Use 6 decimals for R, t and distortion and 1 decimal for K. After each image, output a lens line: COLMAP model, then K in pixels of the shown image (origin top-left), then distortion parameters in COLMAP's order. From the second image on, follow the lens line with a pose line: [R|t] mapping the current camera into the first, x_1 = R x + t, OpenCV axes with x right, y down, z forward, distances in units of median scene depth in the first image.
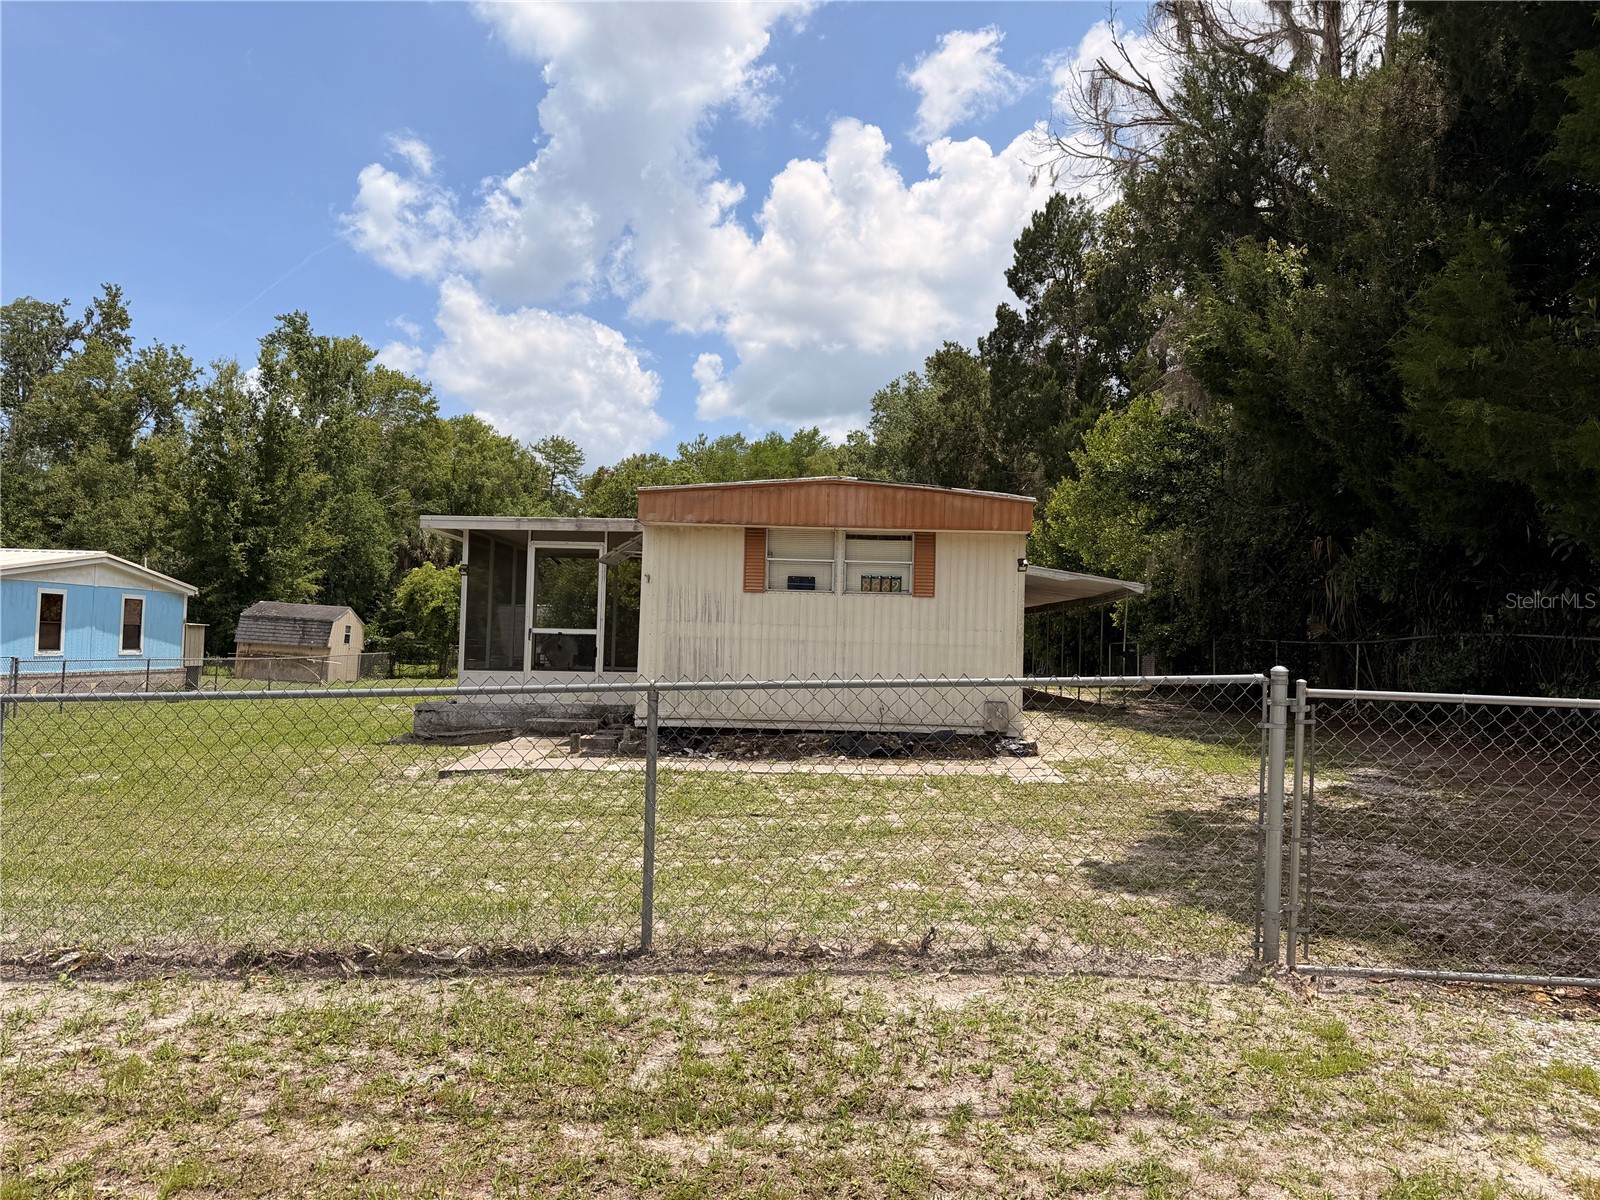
lens RADIAL K [[1133.3, 0, 800.0], [0, 1133.3, 600.0], [0, 0, 1]] dist [0.034967, -0.046874]
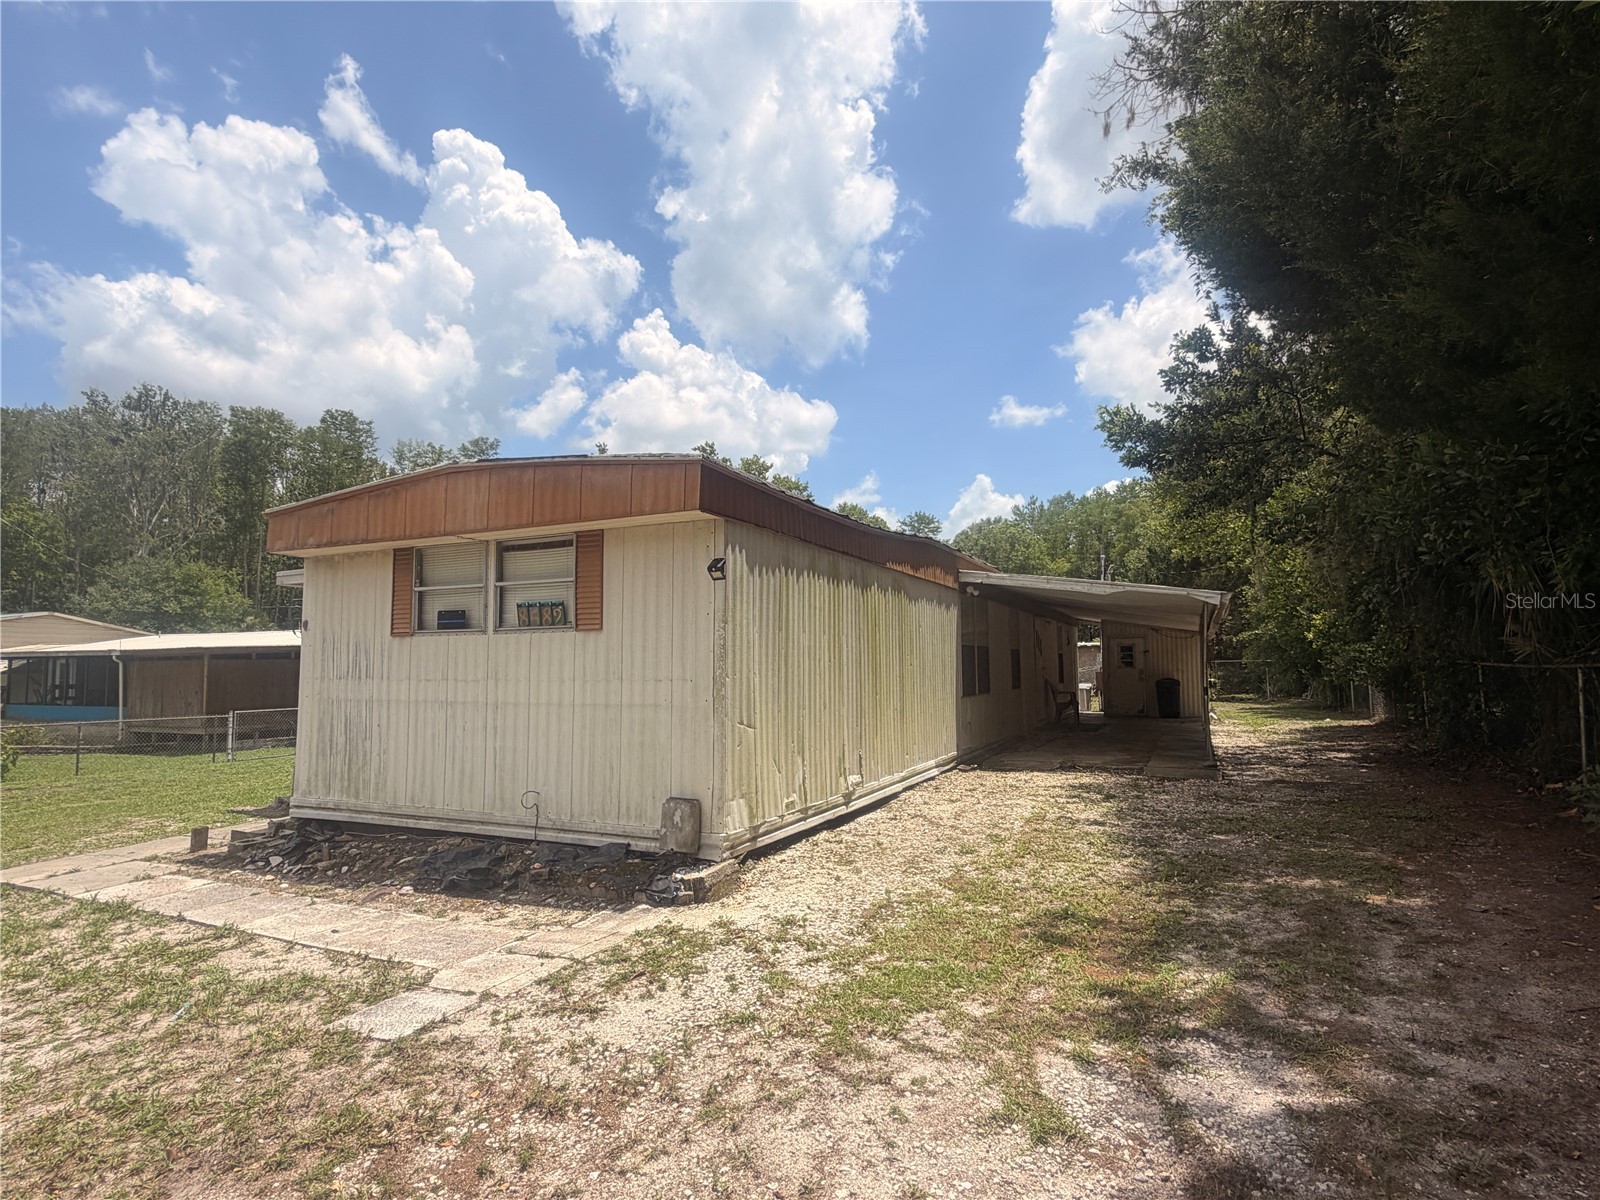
lens RADIAL K [[854.6, 0, 800.5], [0, 854.6, 603.0], [0, 0, 1]] dist [-0.005030, -0.000848]
pose [[0.910980, -0.064706, -0.407343, 0.245284], [0.047142, 0.997480, -0.053021, 0.007640], [0.409747, 0.029098, 0.911735, 0.356391]]
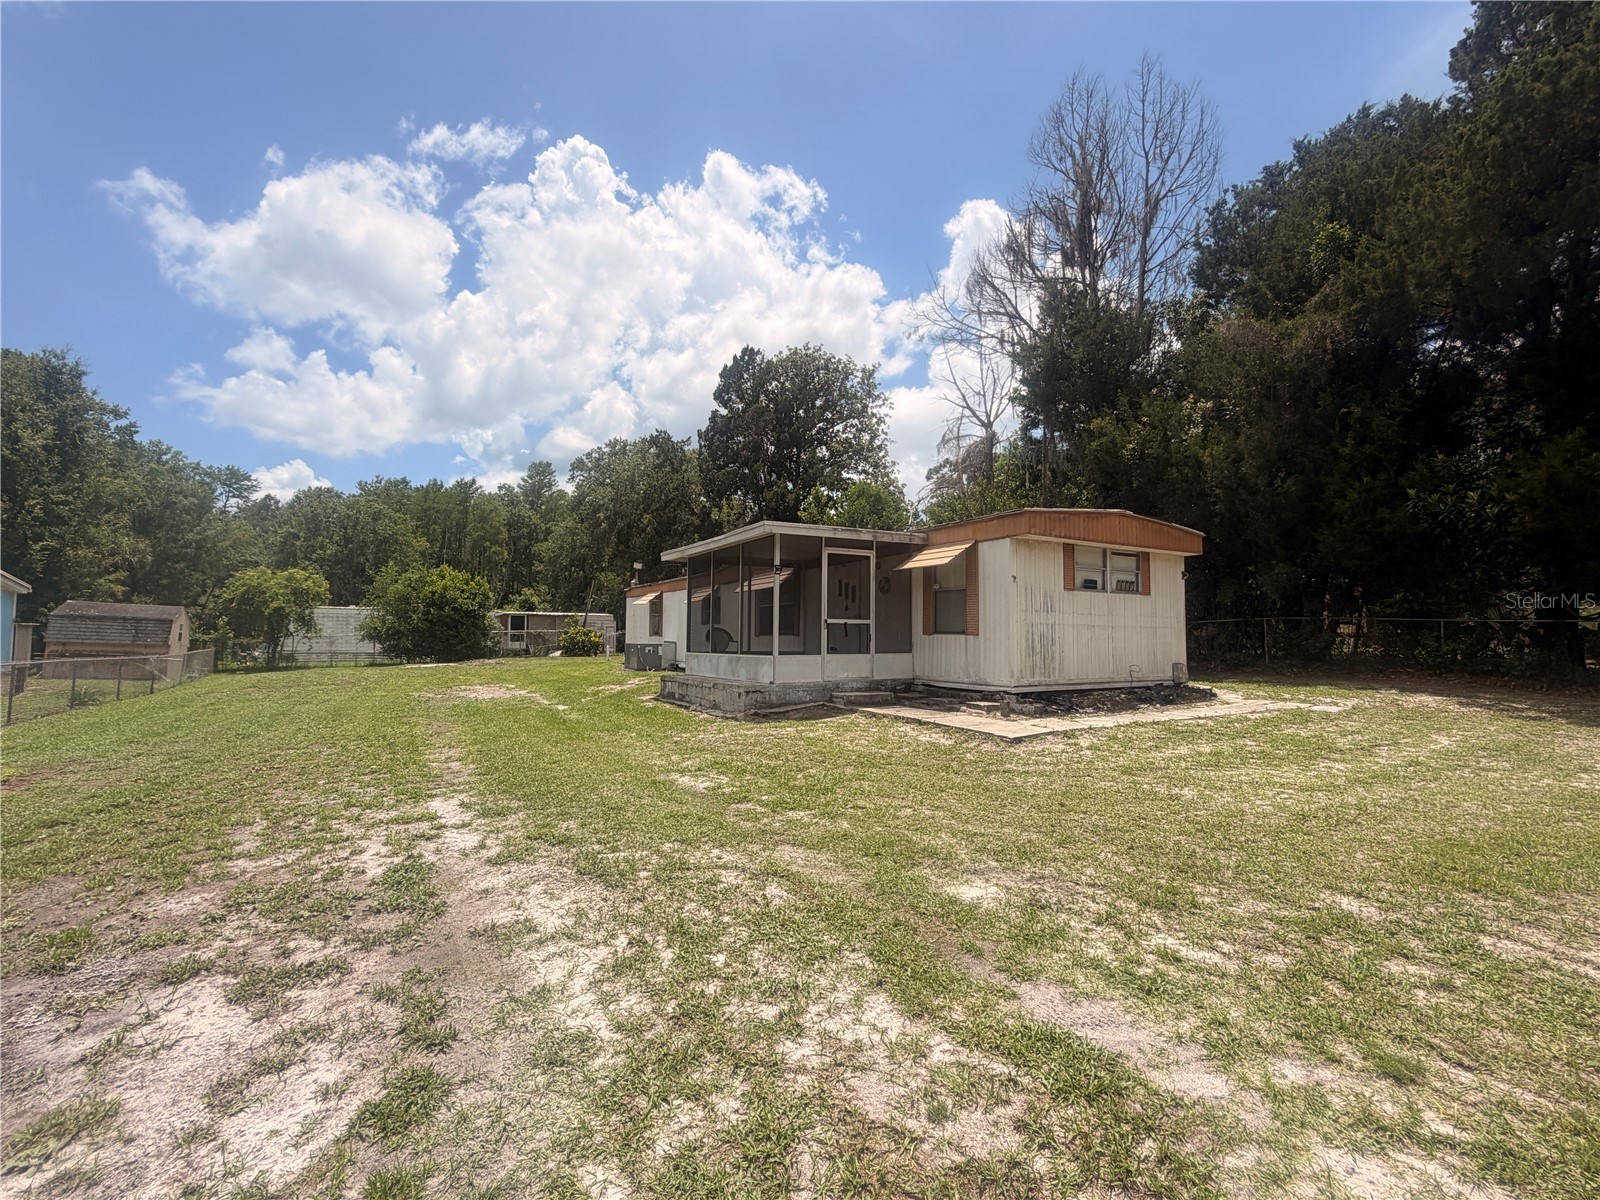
lens RADIAL K [[709.4, 0, 795.2], [0, 709.4, 606.2], [0, 0, 1]] dist [0.003993, 0.000200]
pose [[0.860696, 0.003821, 0.509105, -0.450675], [-0.003414, 0.999993, -0.001734, 0.008743], [-0.509108, -0.000246, 0.860703, 0.252694]]
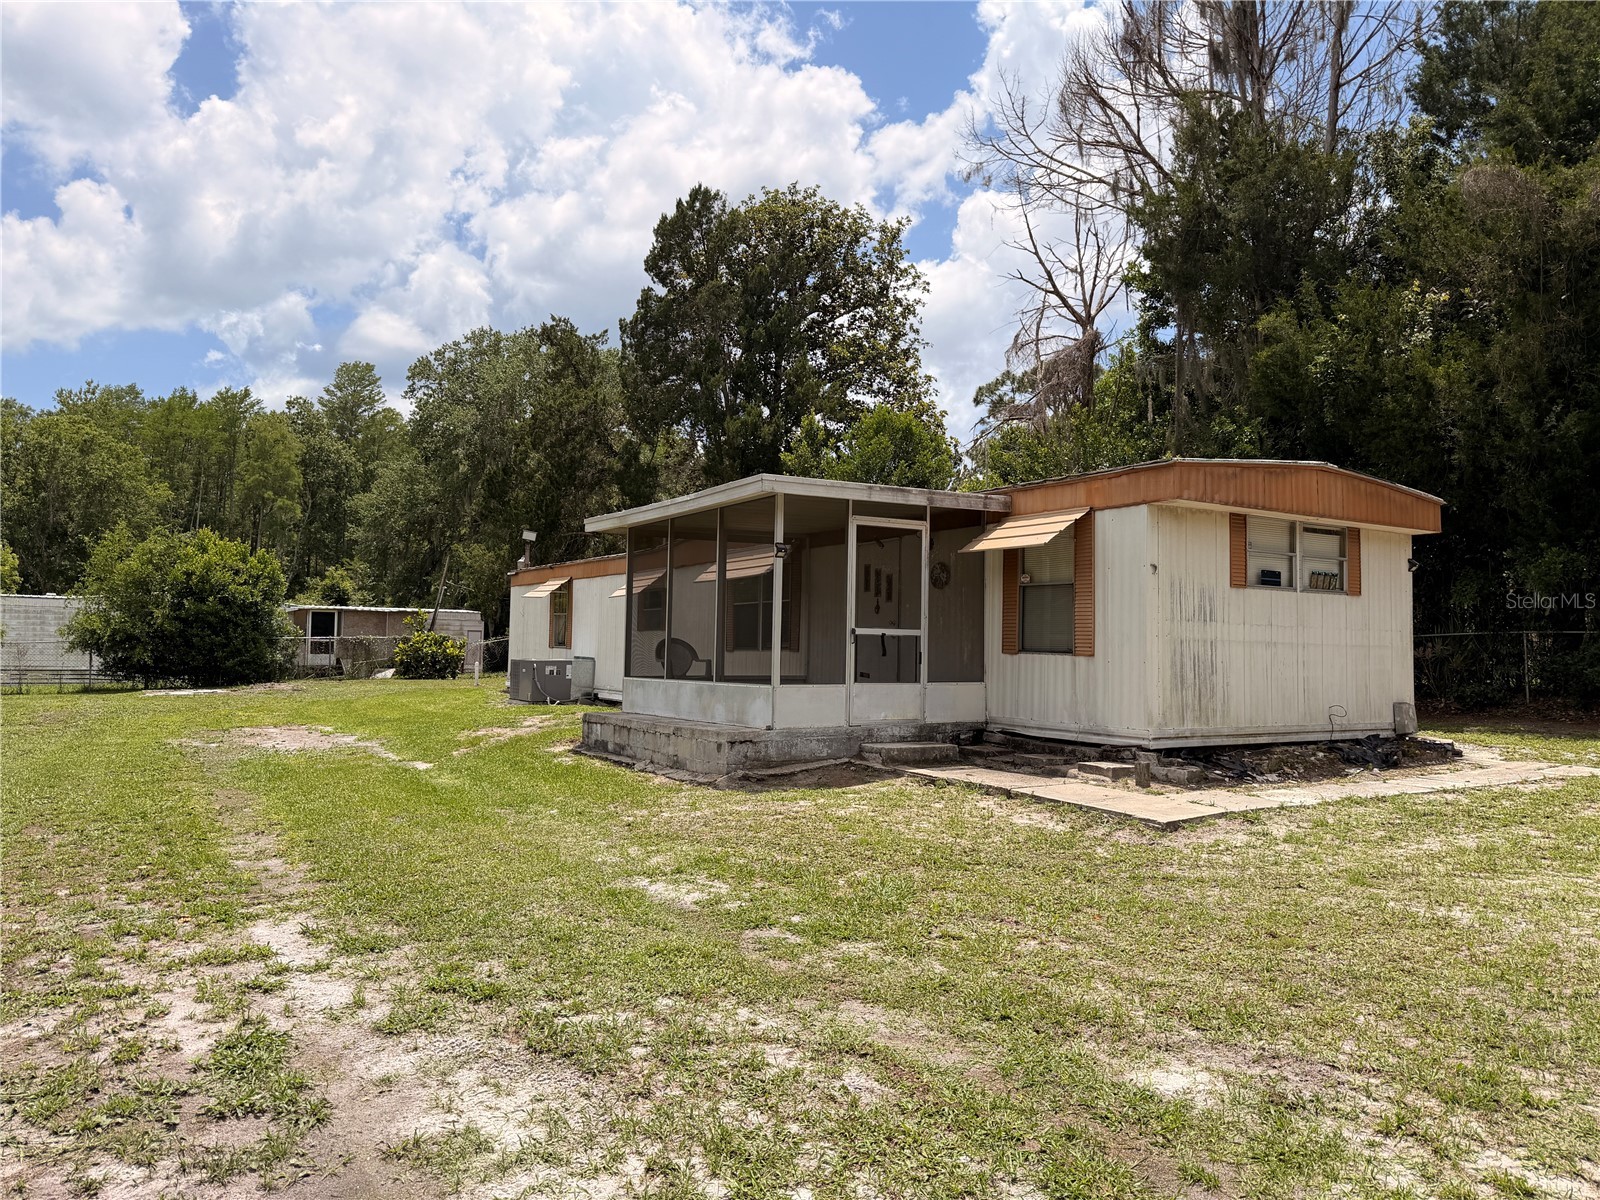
lens RADIAL K [[1123.0, 0, 793.9], [0, 1123.0, 596.6], [0, 0, 1]] dist [0.042036, -0.049869]
pose [[0.844479, 0.014008, 0.535405, -0.468726], [-0.013838, 0.999895, -0.004335, 0.005035], [-0.535410, -0.003748, 0.844584, 0.264587]]
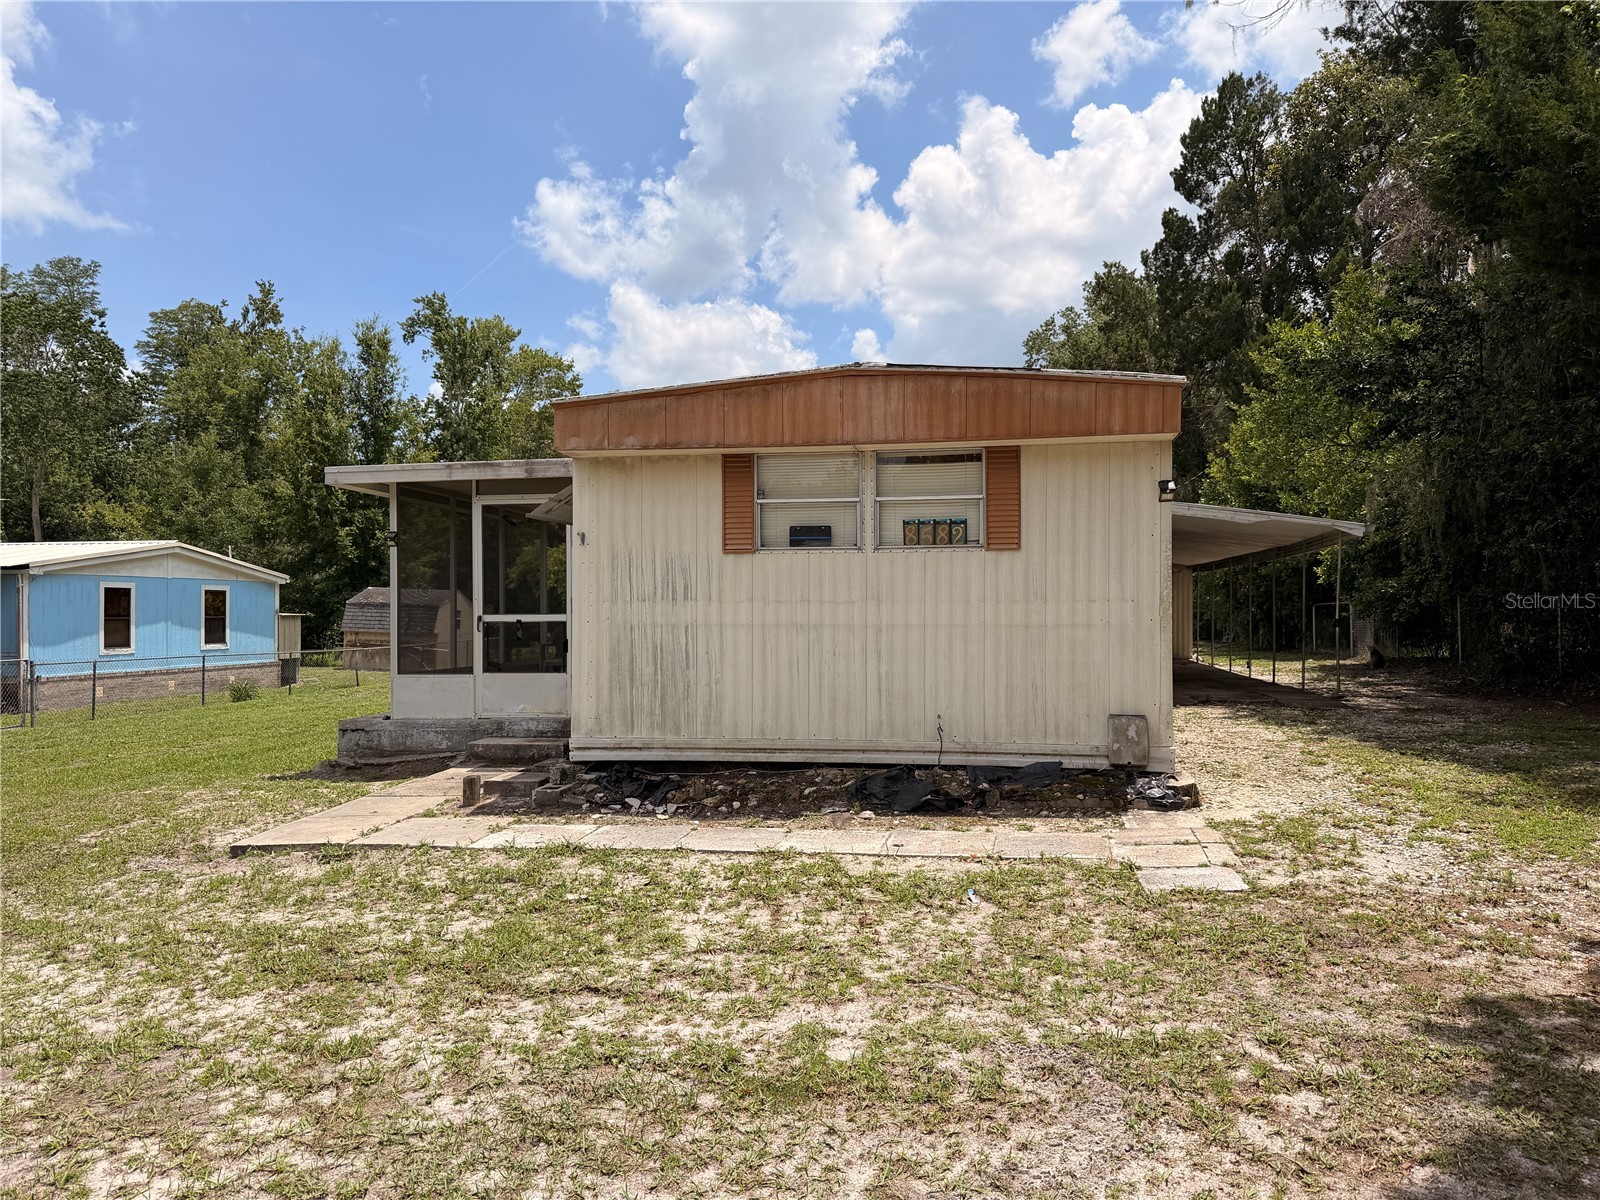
lens RADIAL K [[1123.6, 0, 807.4], [0, 1123.6, 605.6], [0, 0, 1]] dist [0.073009, -0.120538]
pose [[0.988440, -0.031843, -0.148233, 0.054833], [0.036591, 0.998897, 0.029414, 0.003399], [0.147133, -0.034498, 0.988515, 0.215655]]
